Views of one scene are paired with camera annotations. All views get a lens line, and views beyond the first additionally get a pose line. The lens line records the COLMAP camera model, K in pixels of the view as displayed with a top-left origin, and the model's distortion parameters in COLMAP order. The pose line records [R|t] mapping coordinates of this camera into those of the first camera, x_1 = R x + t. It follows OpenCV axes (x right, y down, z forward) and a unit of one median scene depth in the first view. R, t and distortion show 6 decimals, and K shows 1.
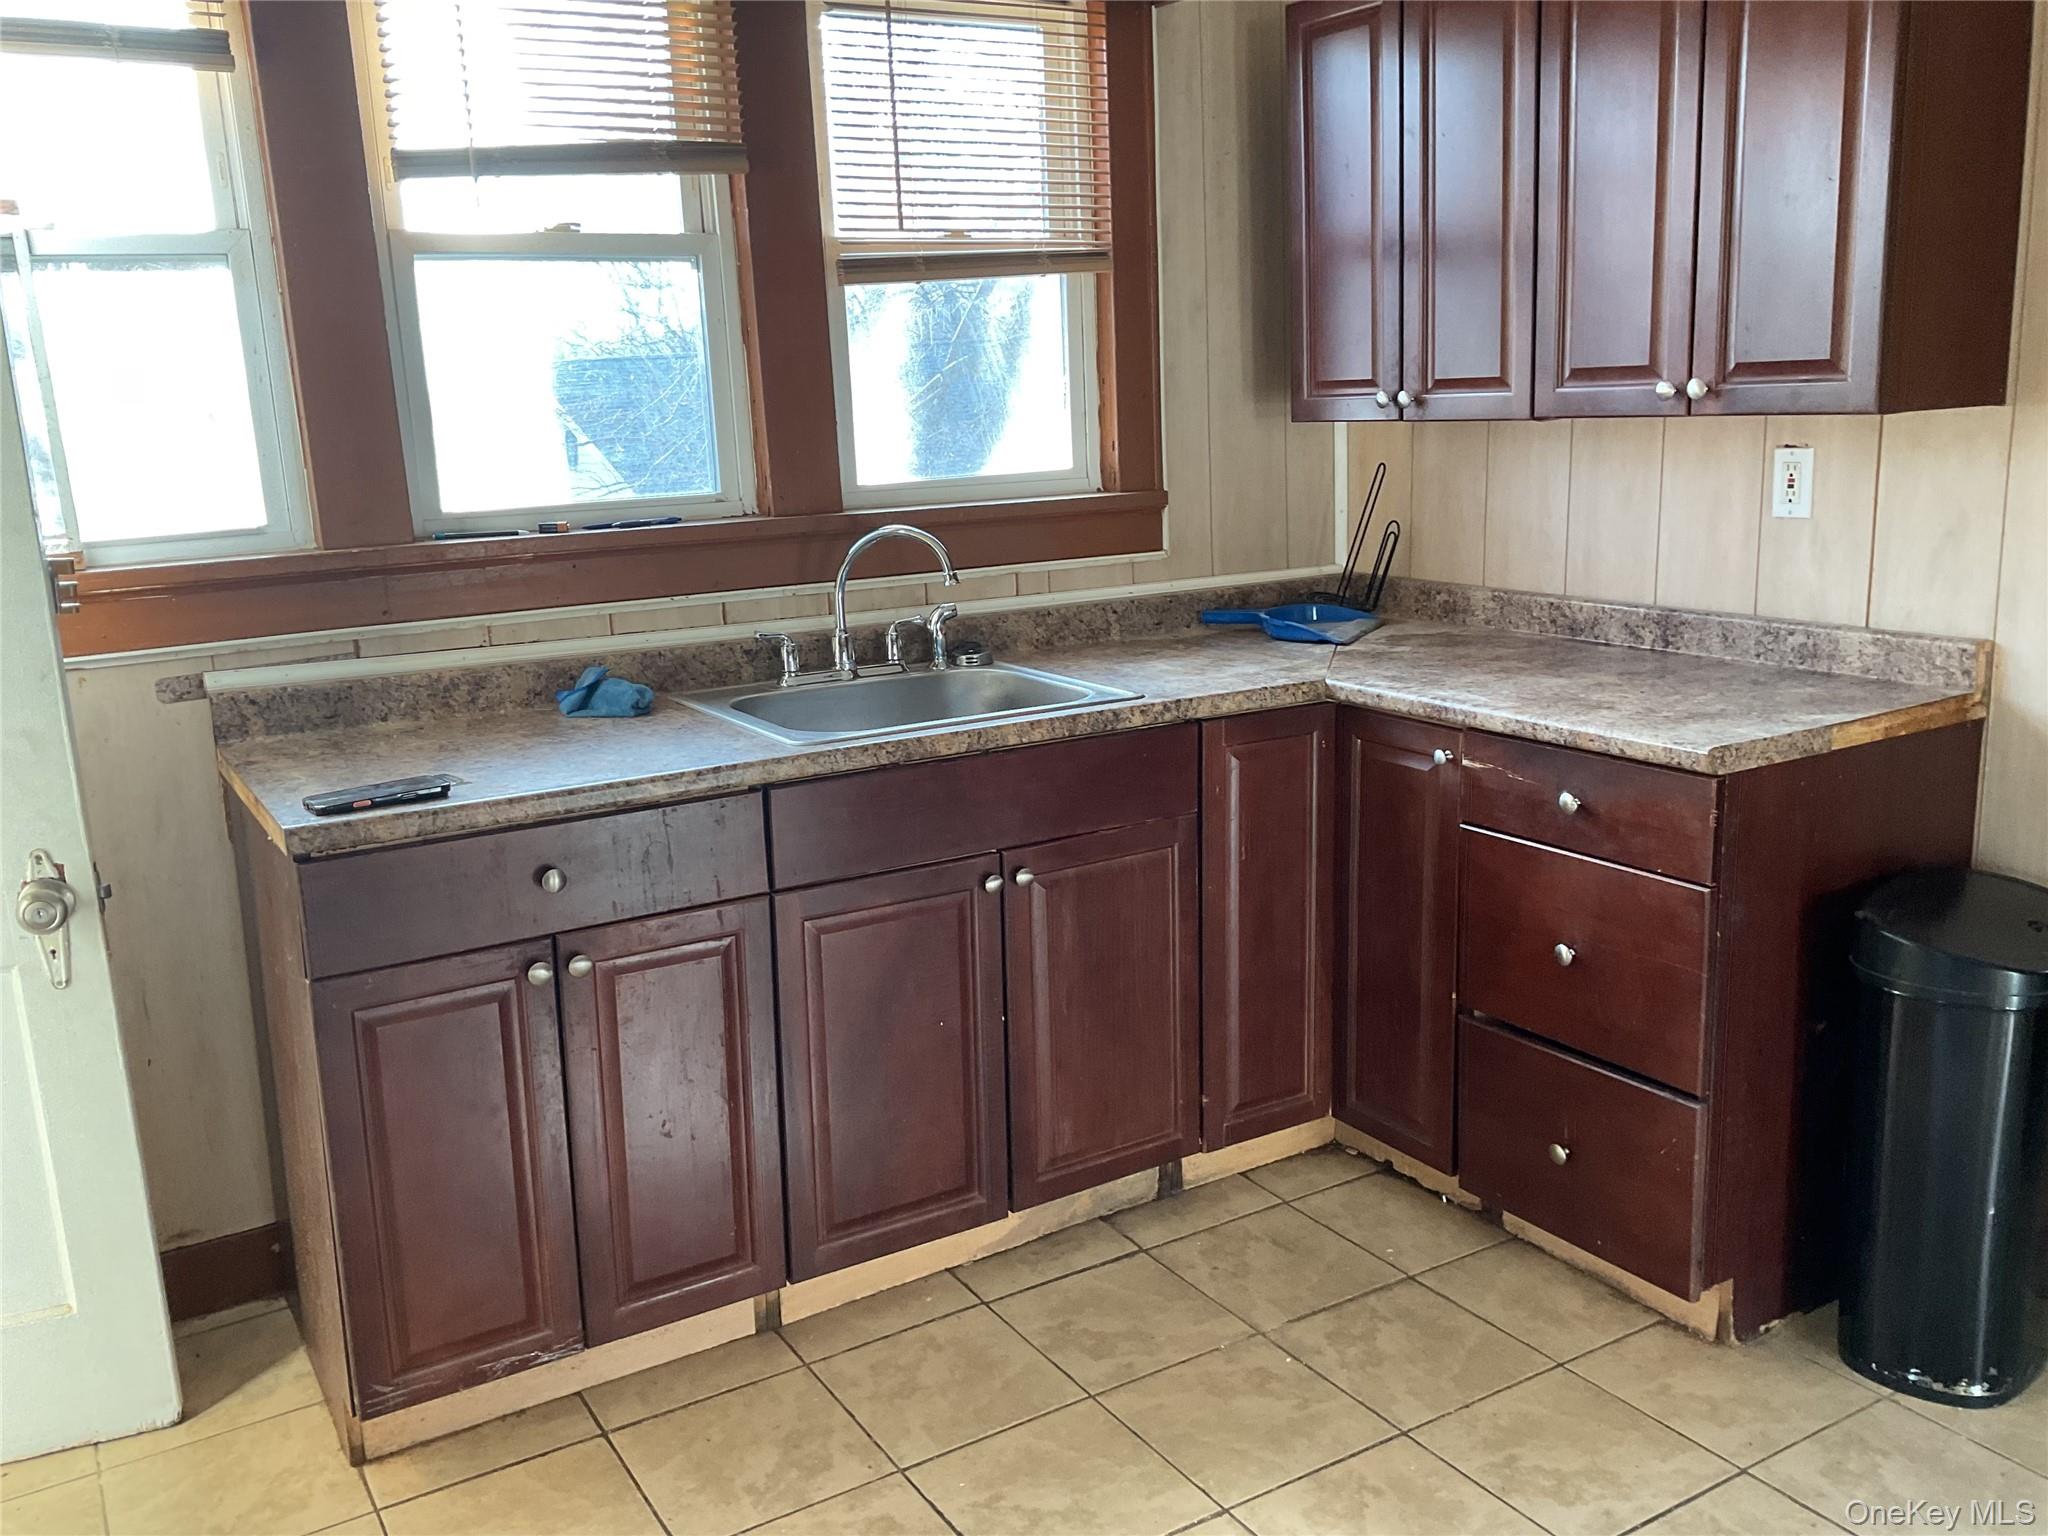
lens RADIAL K [[1702.4, 0, 1014.2], [0, 1702.4, 767.9], [0, 0, 1]] dist [0.126263, -0.268843]
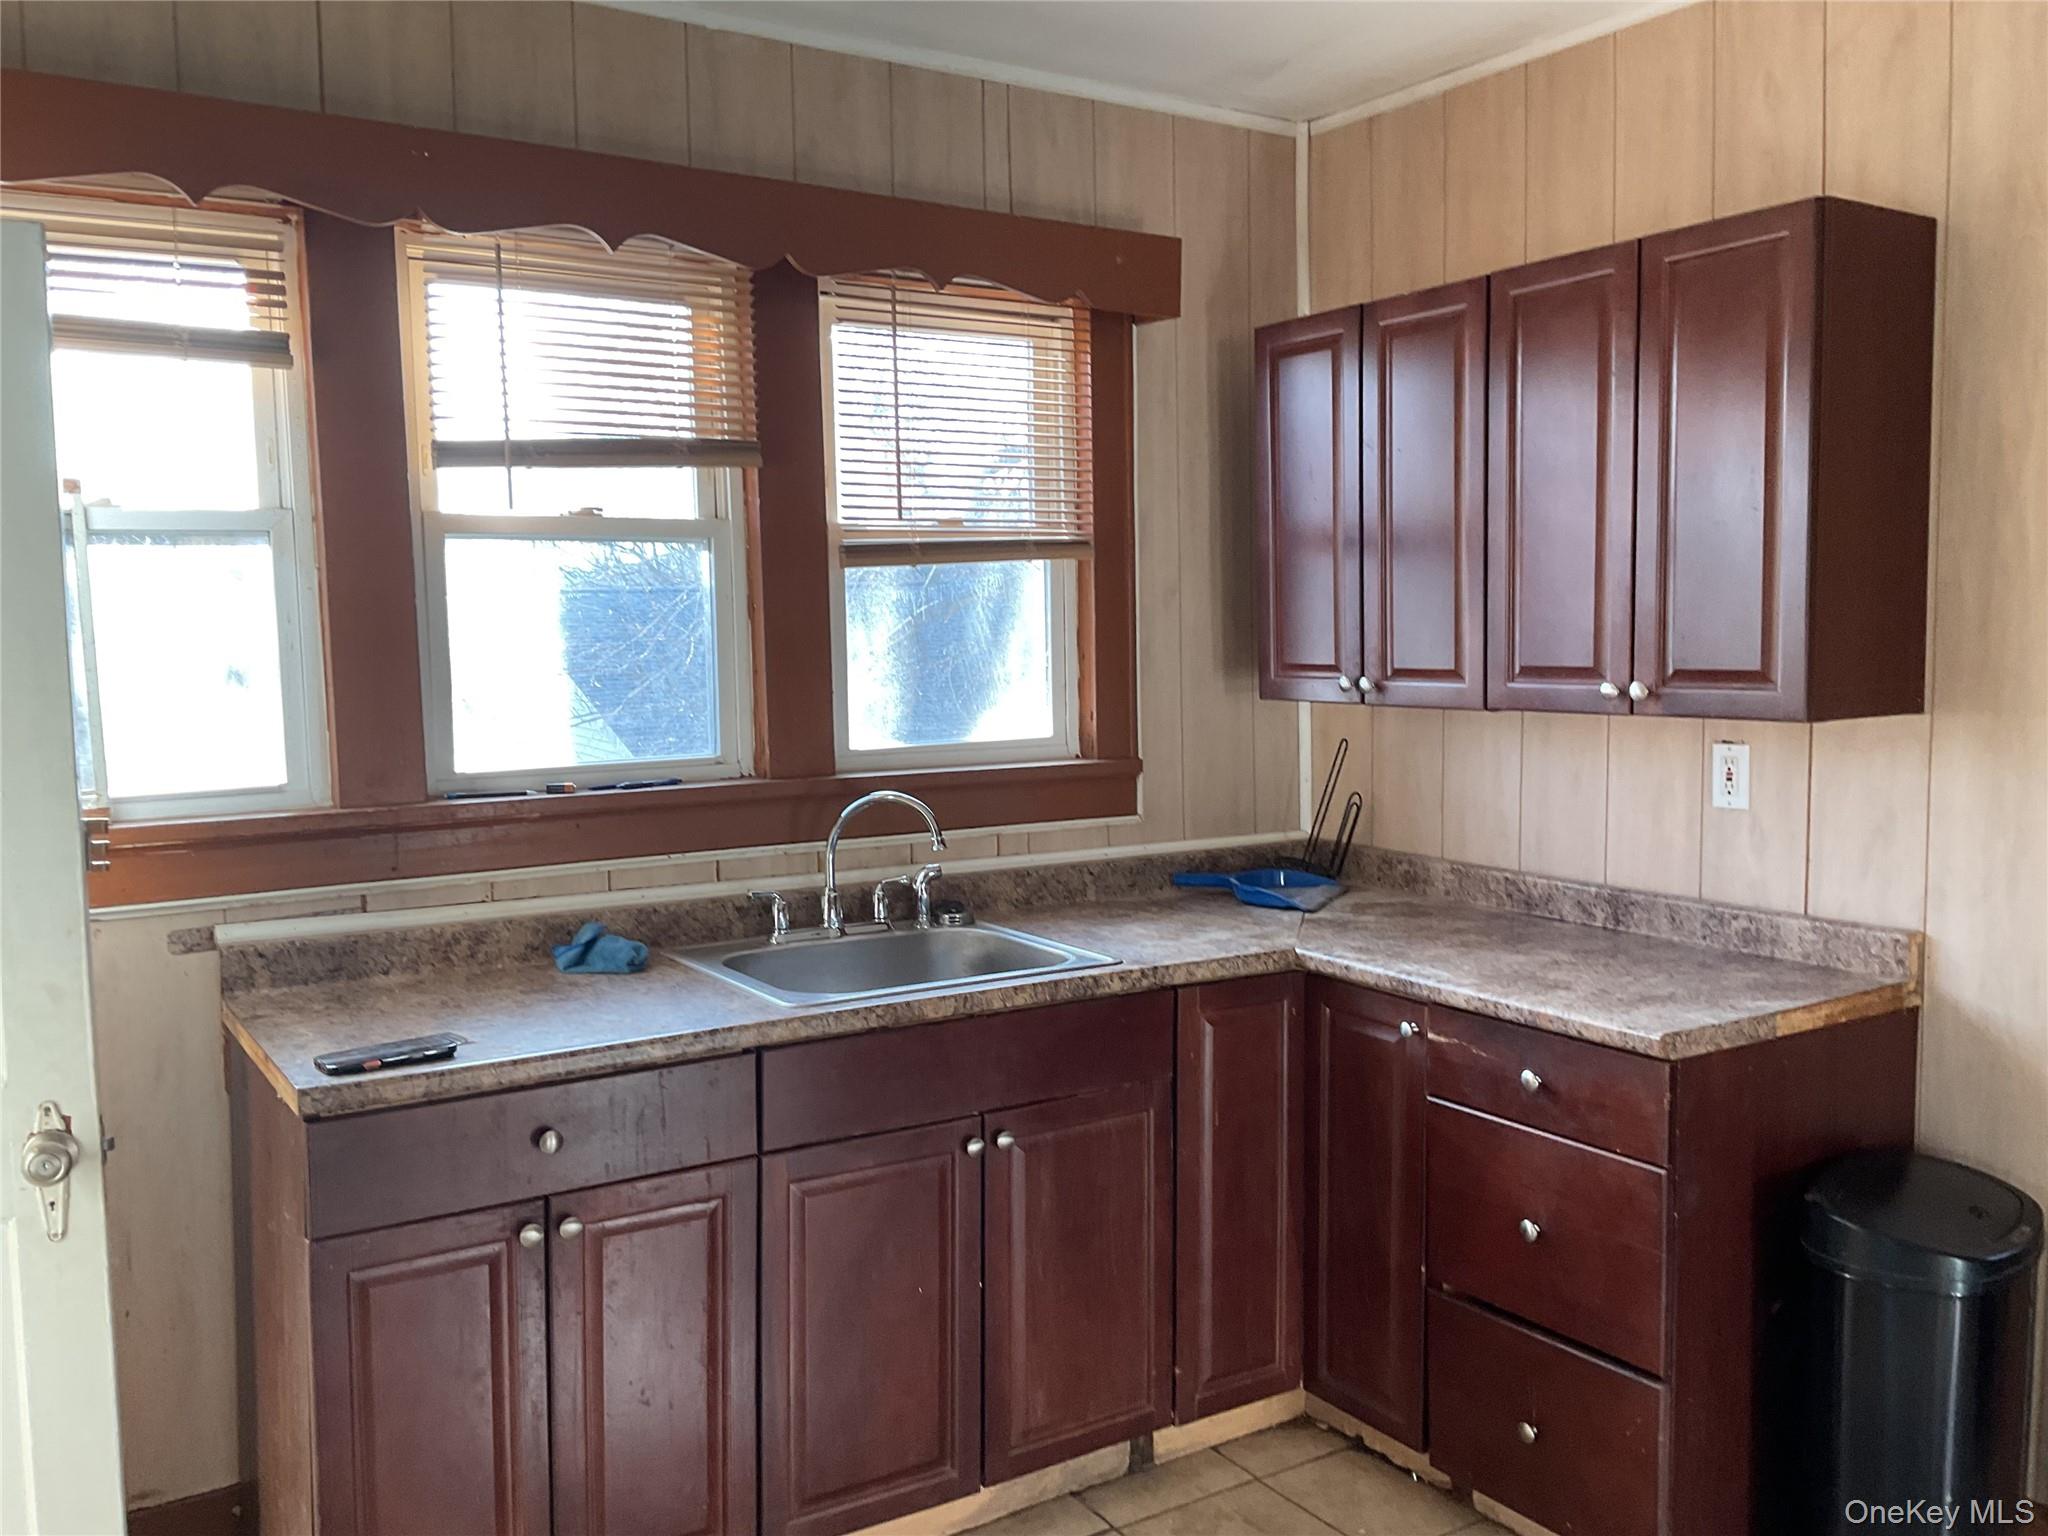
lens RADIAL K [[1709.0, 0, 1014.2], [0, 1709.0, 753.0], [0, 0, 1]] dist [0.129863, -0.286129]
pose [[0.999391, 0.024670, 0.024689, -0.019044], [-0.020970, 0.989893, -0.140257, -0.020736], [-0.027900, 0.139653, 0.989807, -0.050917]]
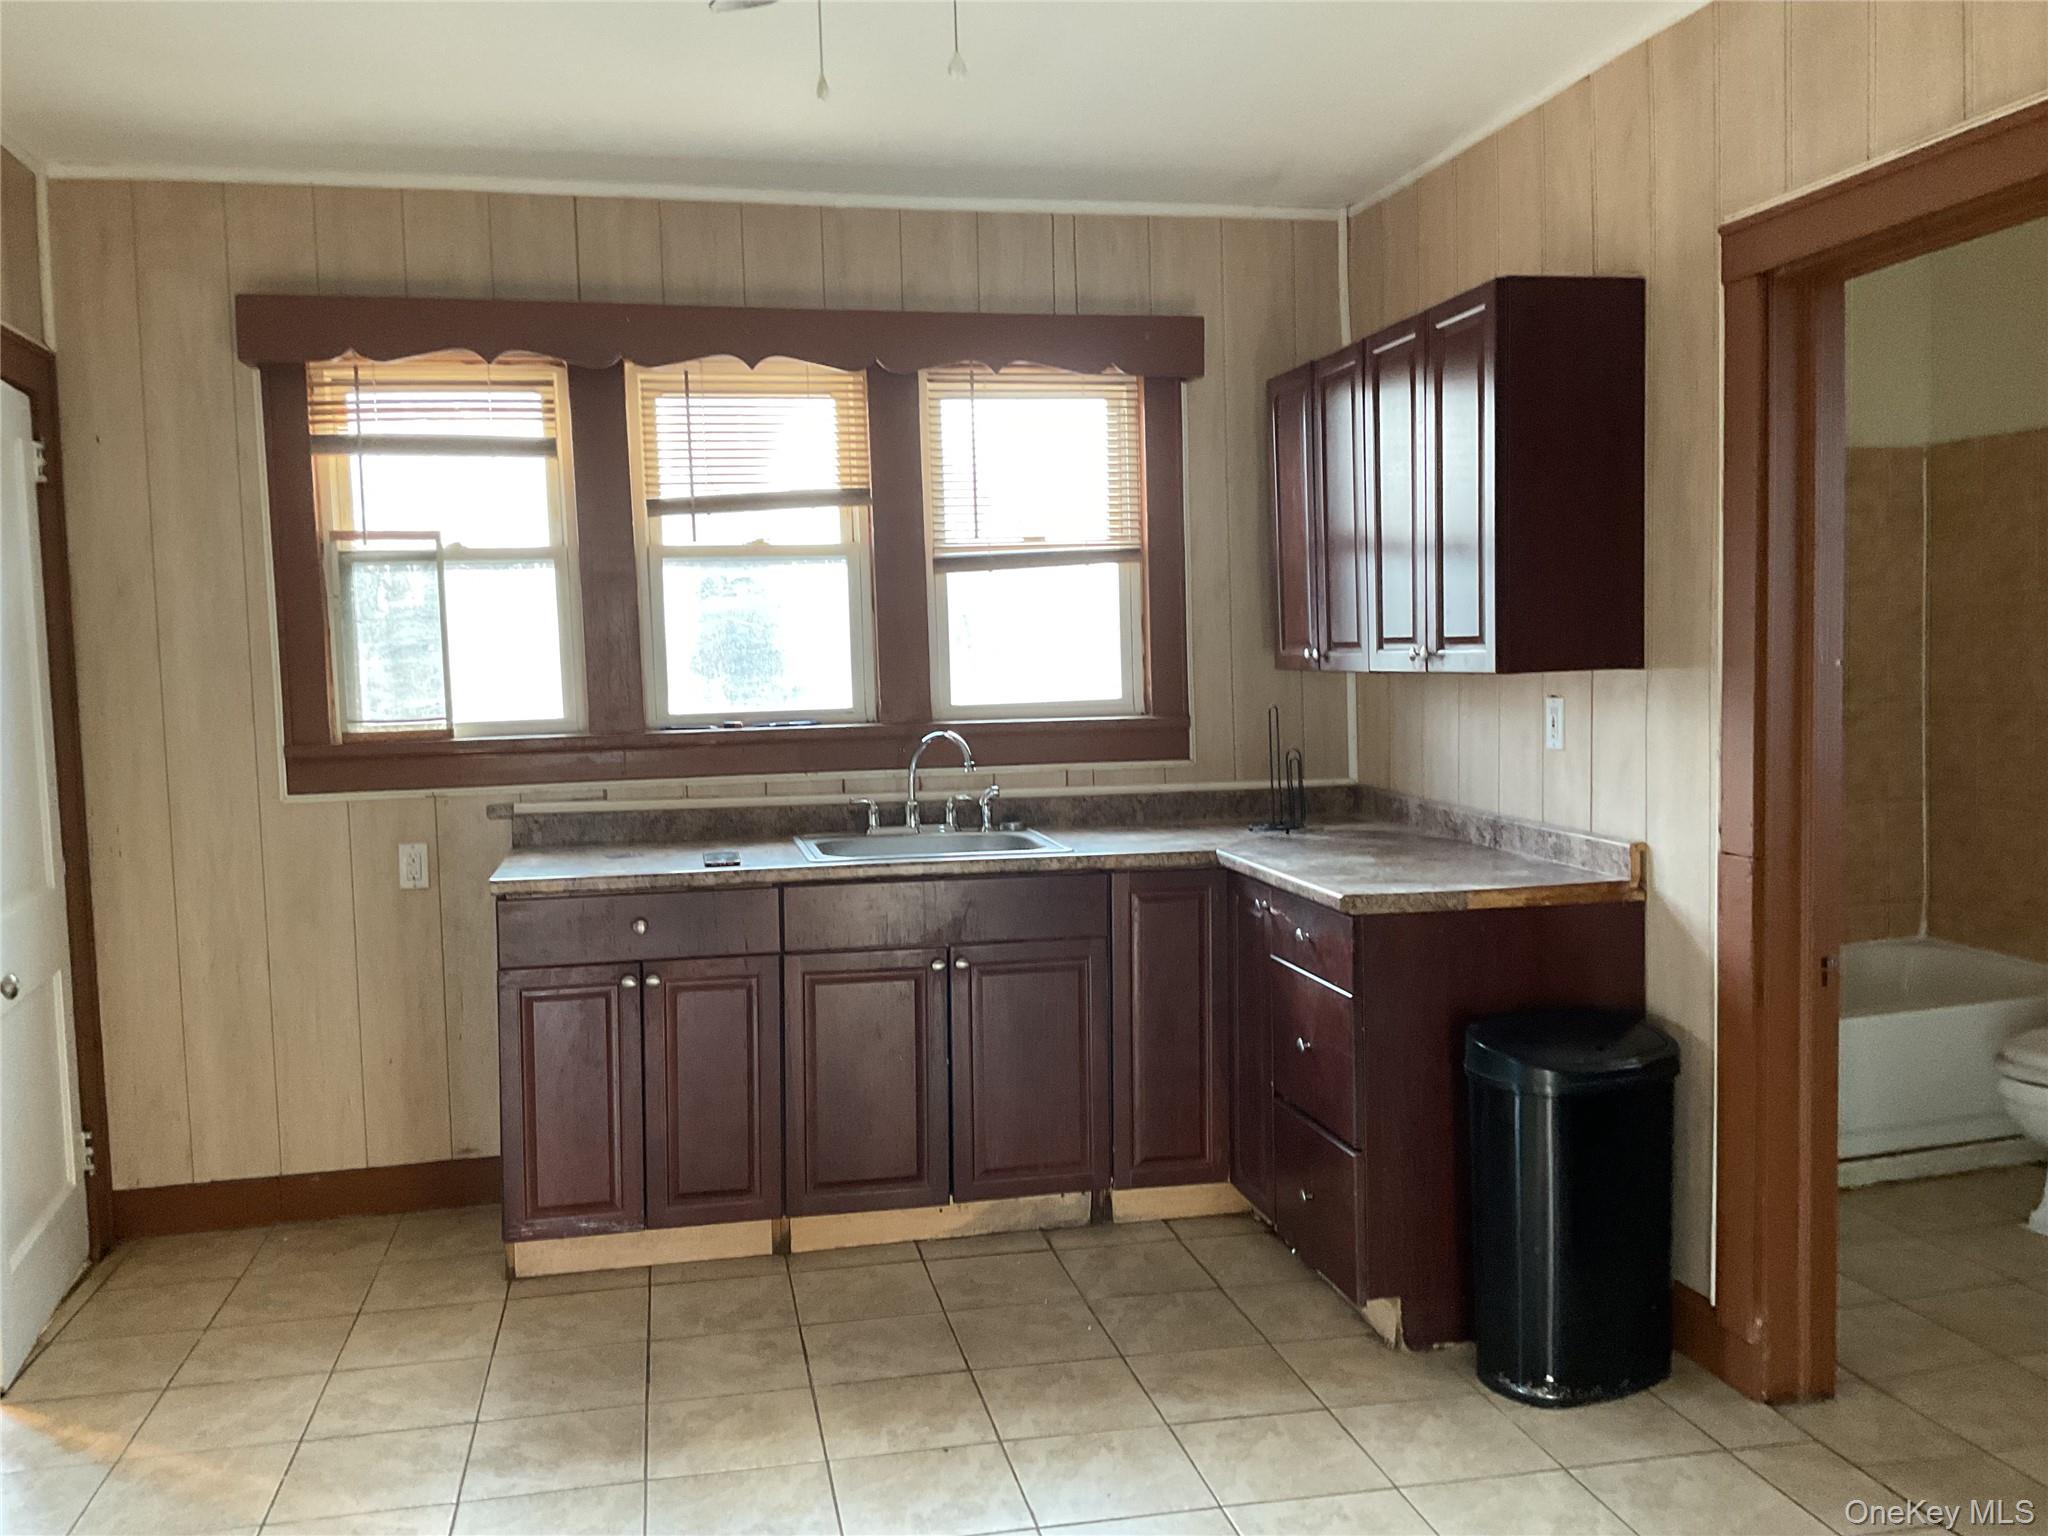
lens RADIAL K [[1735.7, 0, 1013.3], [0, 1735.7, 746.0], [0, 0, 1]] dist [0.129817, -0.216919]
pose [[0.941252, 0.036410, -0.335737, 0.533547], [-0.084966, 0.987723, -0.131089, 0.069034], [0.326842, 0.151914, 0.932790, -0.421471]]
